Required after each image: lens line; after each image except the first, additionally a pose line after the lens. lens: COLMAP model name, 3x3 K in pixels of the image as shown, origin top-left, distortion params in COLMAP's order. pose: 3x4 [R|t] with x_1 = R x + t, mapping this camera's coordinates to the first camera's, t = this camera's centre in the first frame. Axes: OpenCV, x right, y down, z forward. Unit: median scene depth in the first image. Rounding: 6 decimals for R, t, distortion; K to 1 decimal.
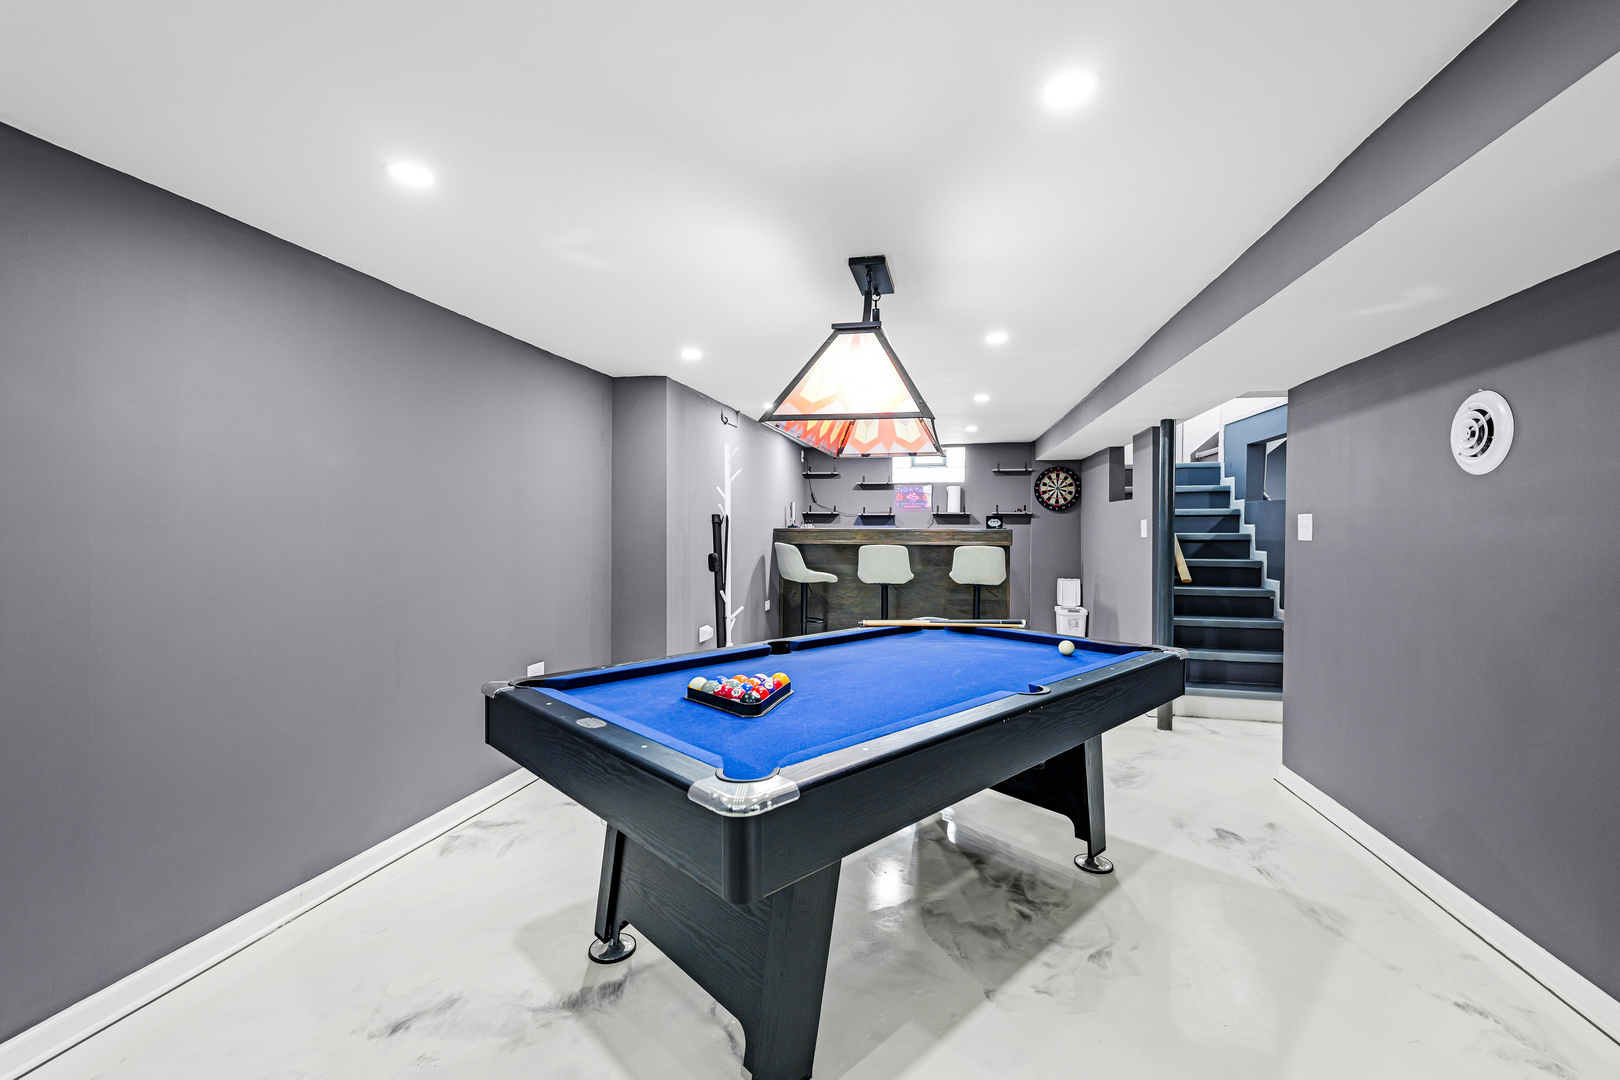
lens RADIAL K [[691.1, 0, 807.8], [0, 691.1, 536.0], [0, 0, 1]] dist [0.000095, 0.000002]
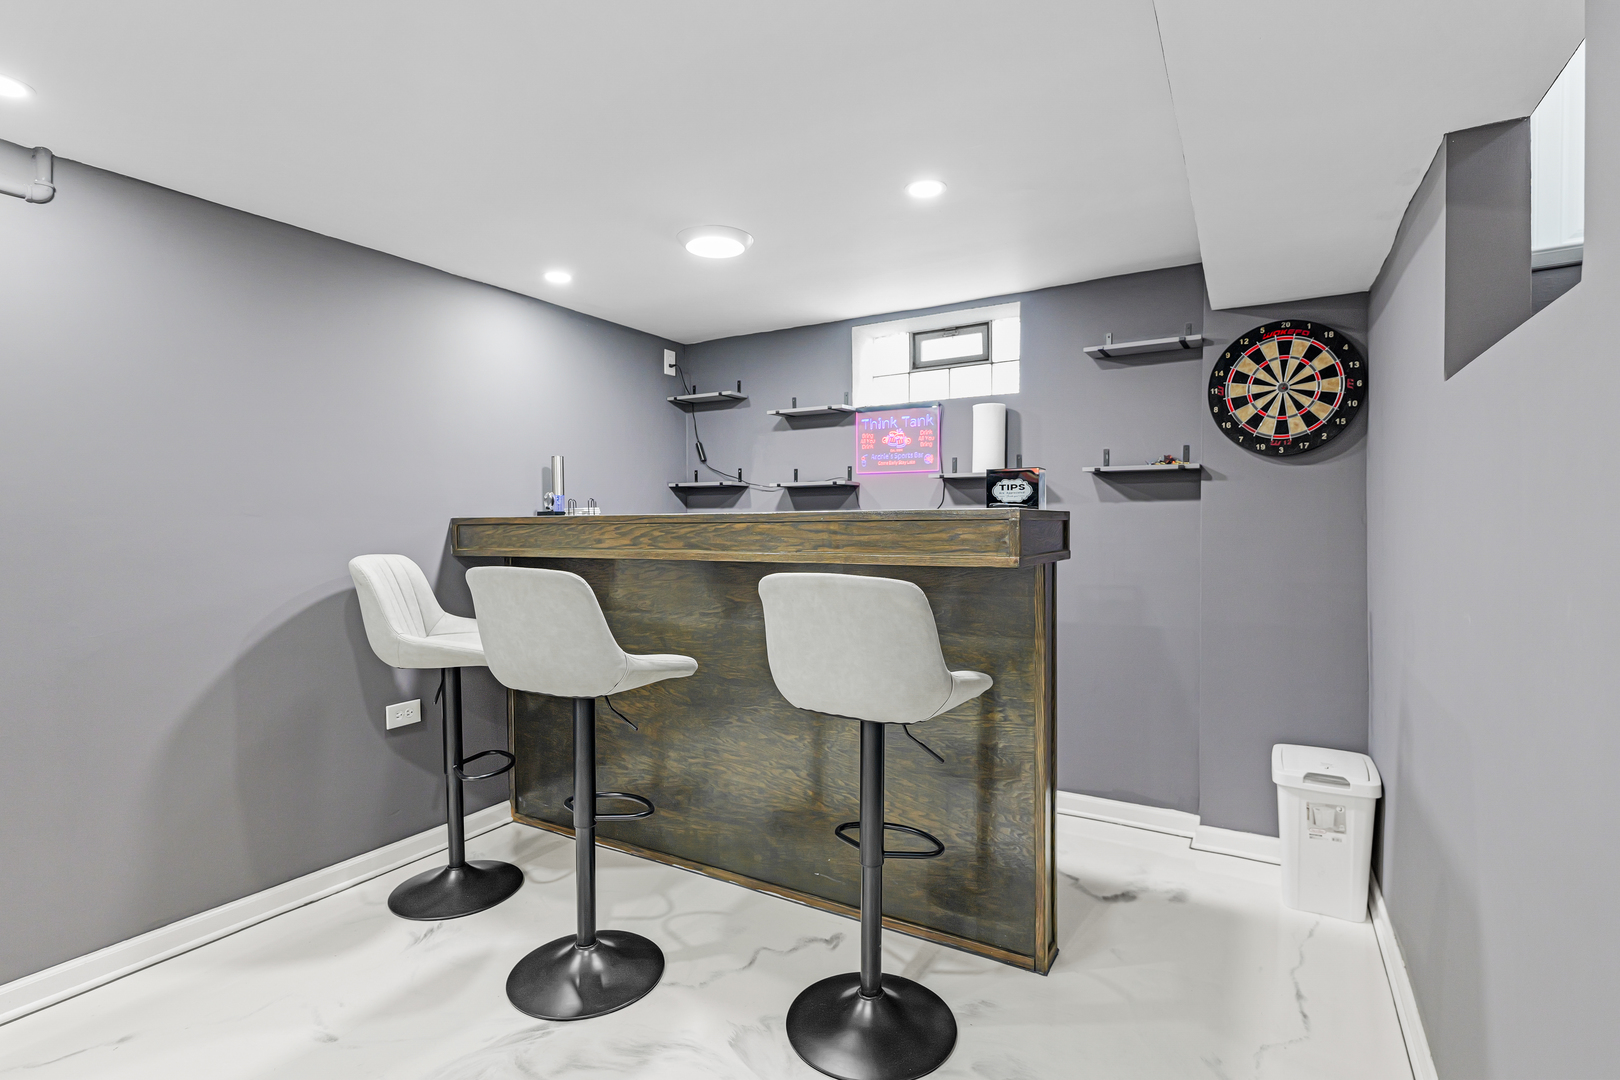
lens RADIAL K [[782.8, 0, 810.0], [0, 782.8, 538.2], [0, 0, 1]] dist [0.001716, -0.000051]
pose [[0.948648, -0.005057, -0.316293, 0.257054], [0.008217, 0.999929, 0.008658, -0.001539], [0.316227, -0.010812, 0.948622, 0.555817]]
